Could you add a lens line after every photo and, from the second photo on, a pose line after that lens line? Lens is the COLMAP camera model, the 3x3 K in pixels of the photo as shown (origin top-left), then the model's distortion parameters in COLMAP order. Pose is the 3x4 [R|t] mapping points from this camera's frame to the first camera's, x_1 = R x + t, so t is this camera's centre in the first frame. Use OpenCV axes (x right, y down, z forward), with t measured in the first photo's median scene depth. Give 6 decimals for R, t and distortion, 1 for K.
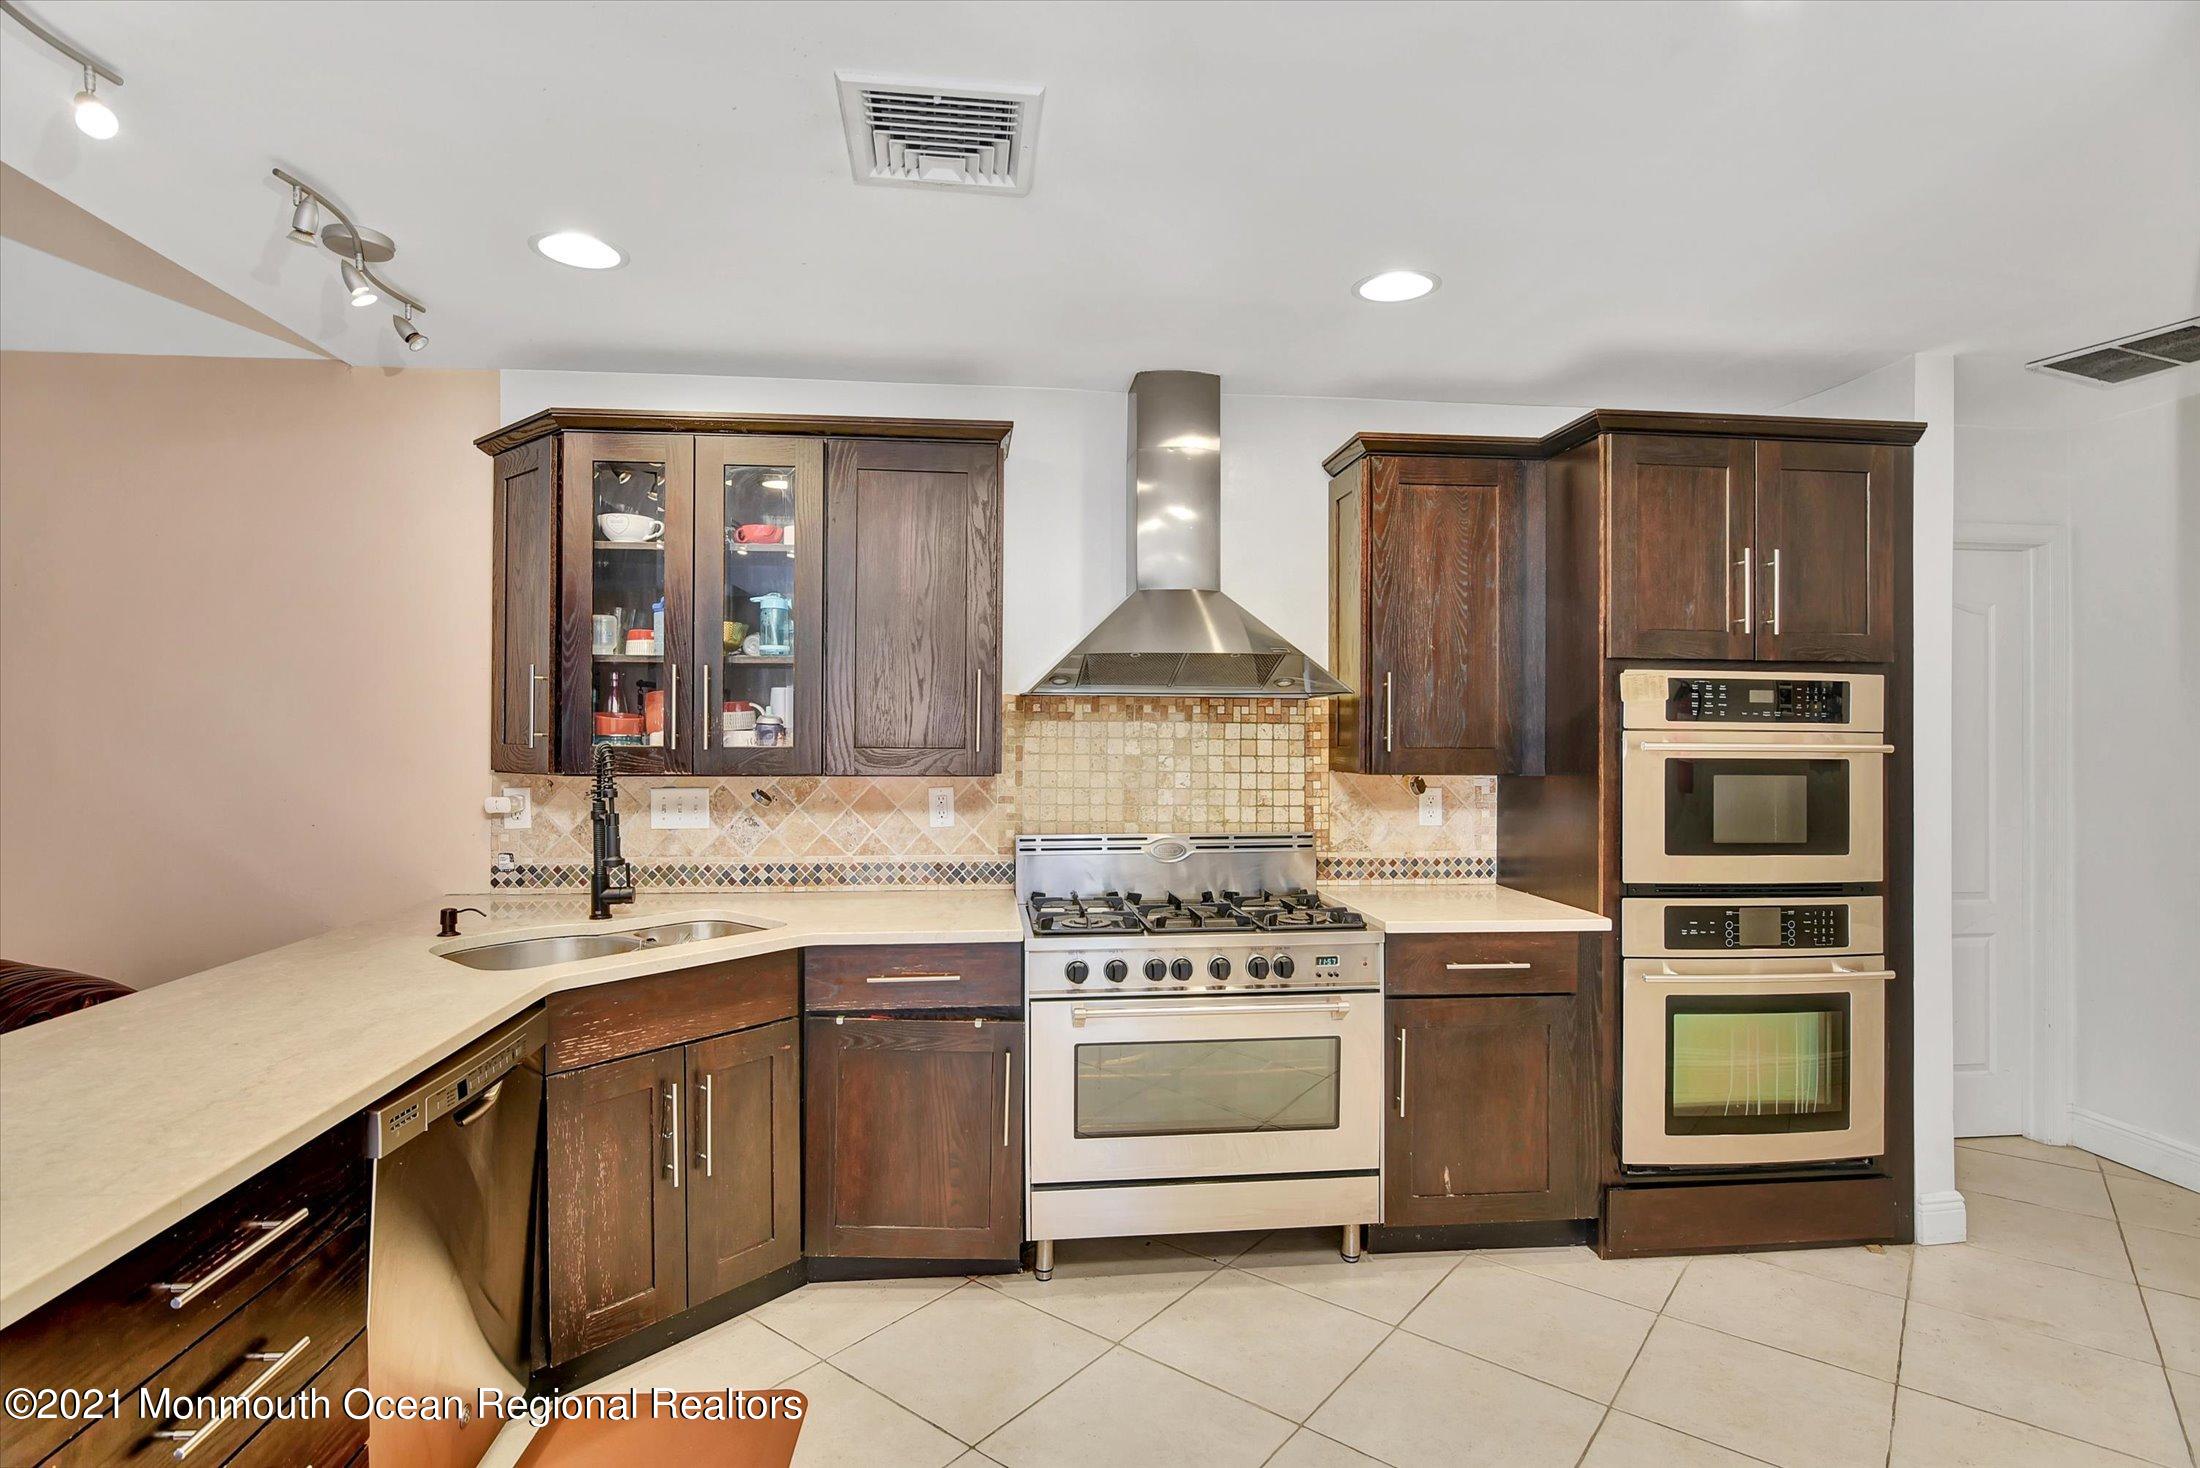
lens RADIAL K [[1112.8, 0, 1100.0], [0, 1112.8, 734.0], [0, 0, 1]] dist [-0.012387, -0.000149]
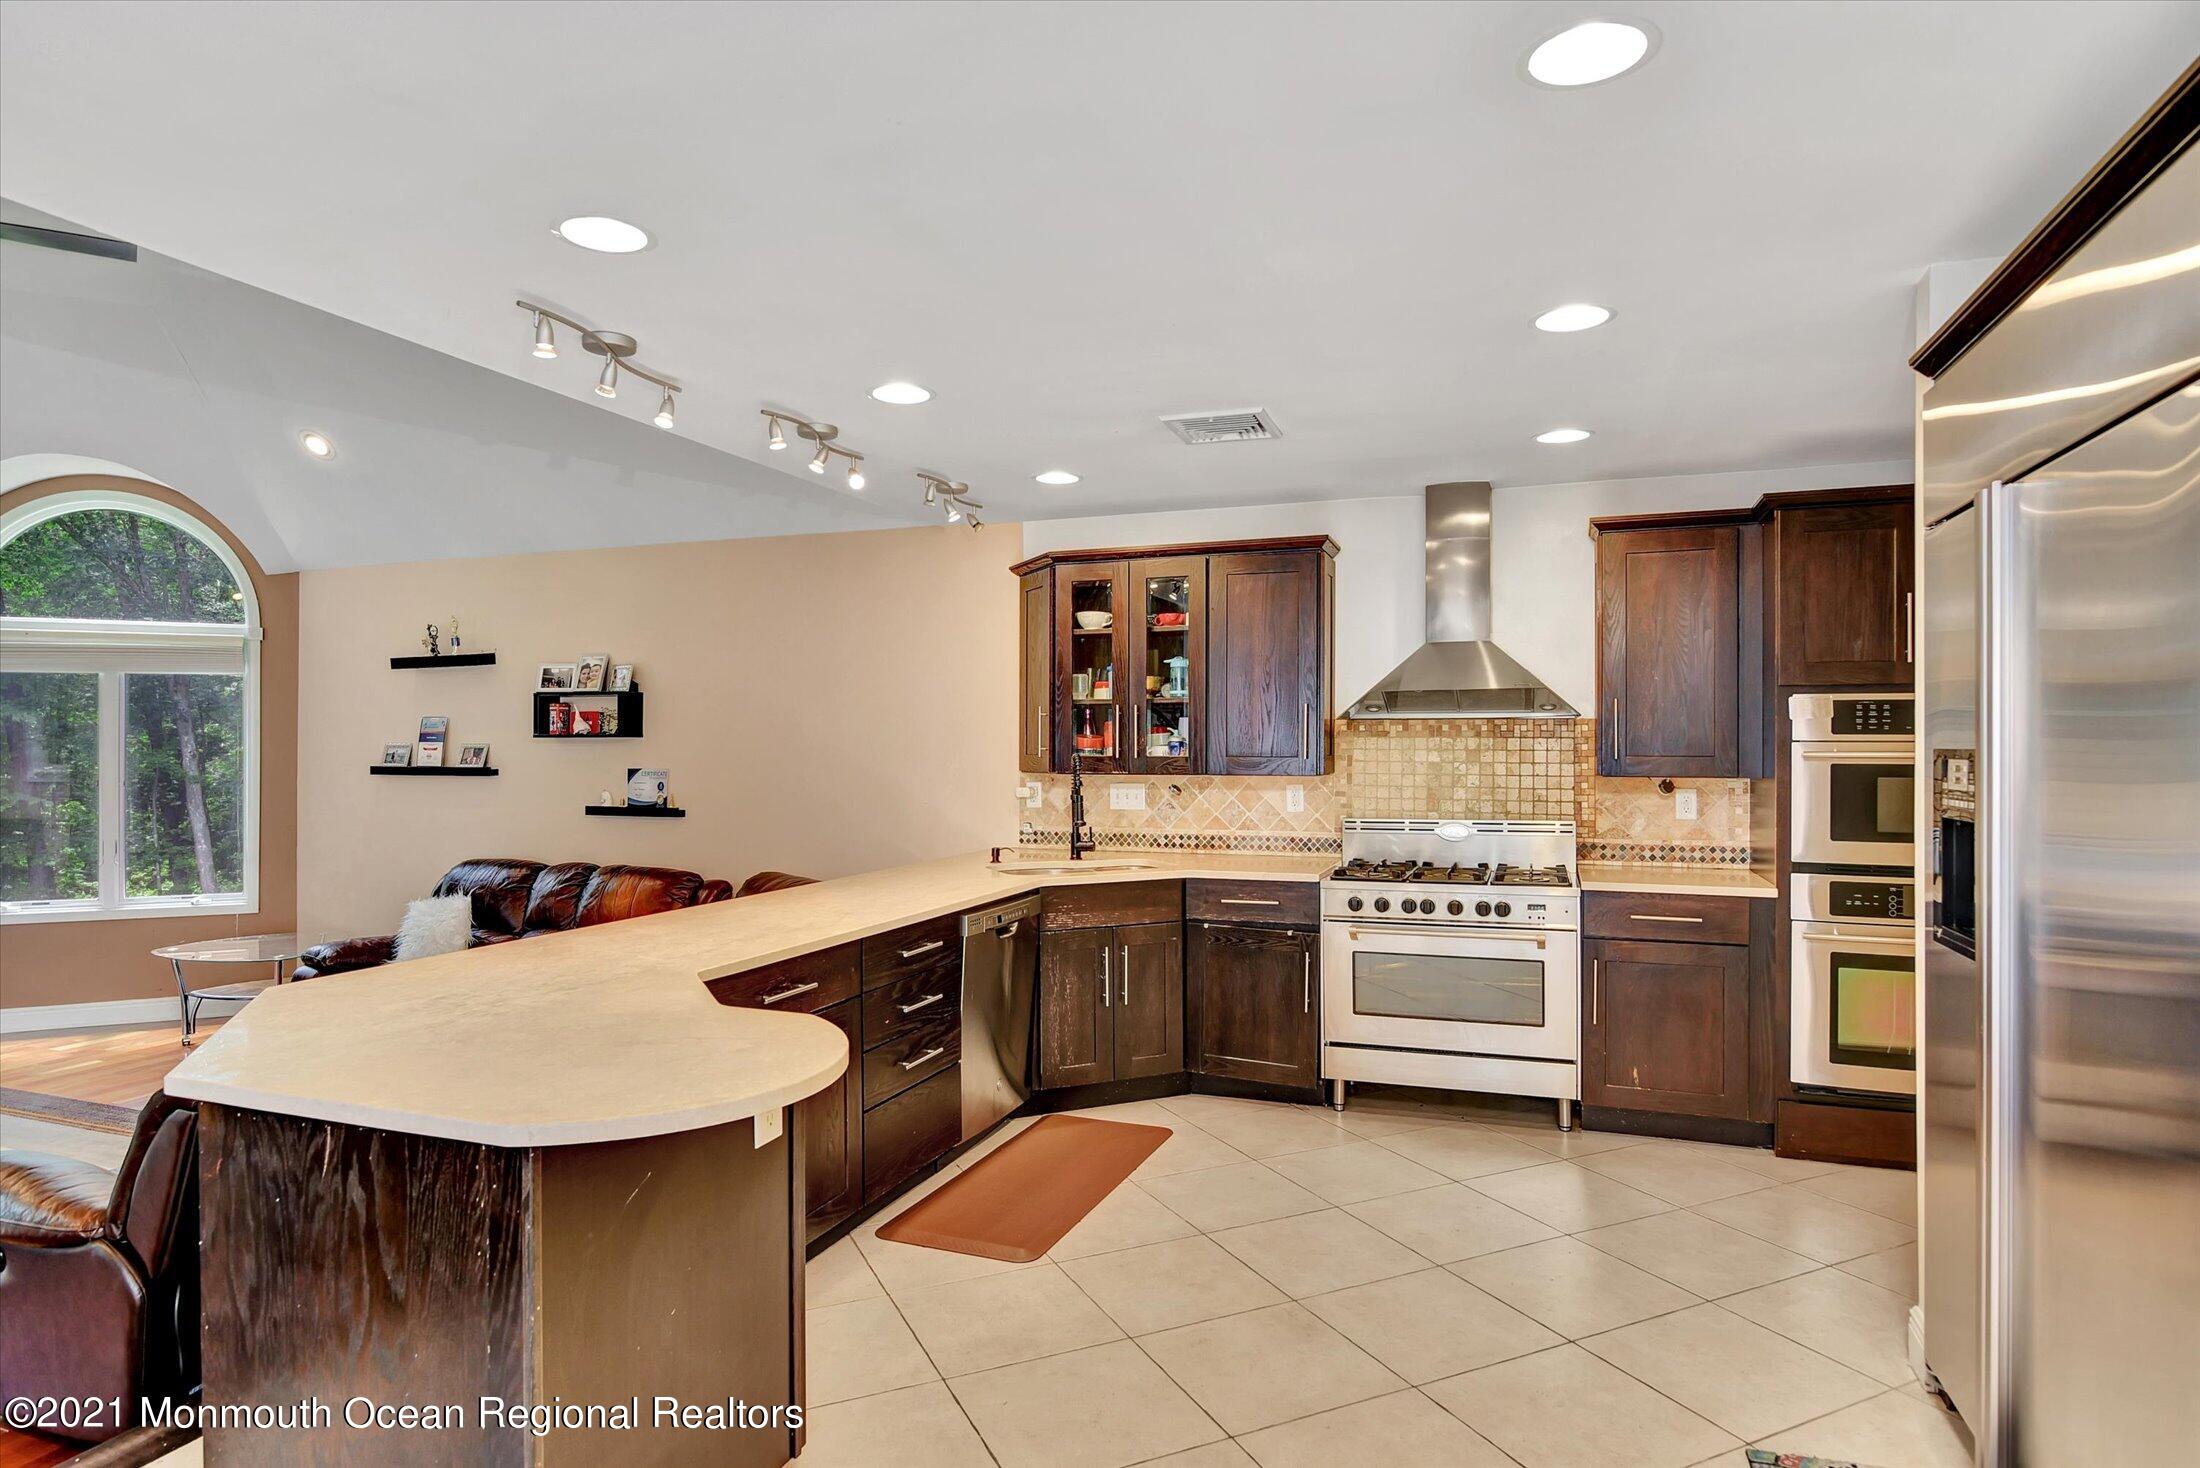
lens RADIAL K [[1112.8, 0, 1100.0], [0, 1112.8, 734.0], [0, 0, 1]] dist [-0.012387, -0.000149]
pose [[0.902579, -0.010147, -0.430404, 0.274112], [0.005418, 0.999911, -0.012212, -0.001061], [0.430490, 0.008690, 0.902554, -0.444529]]
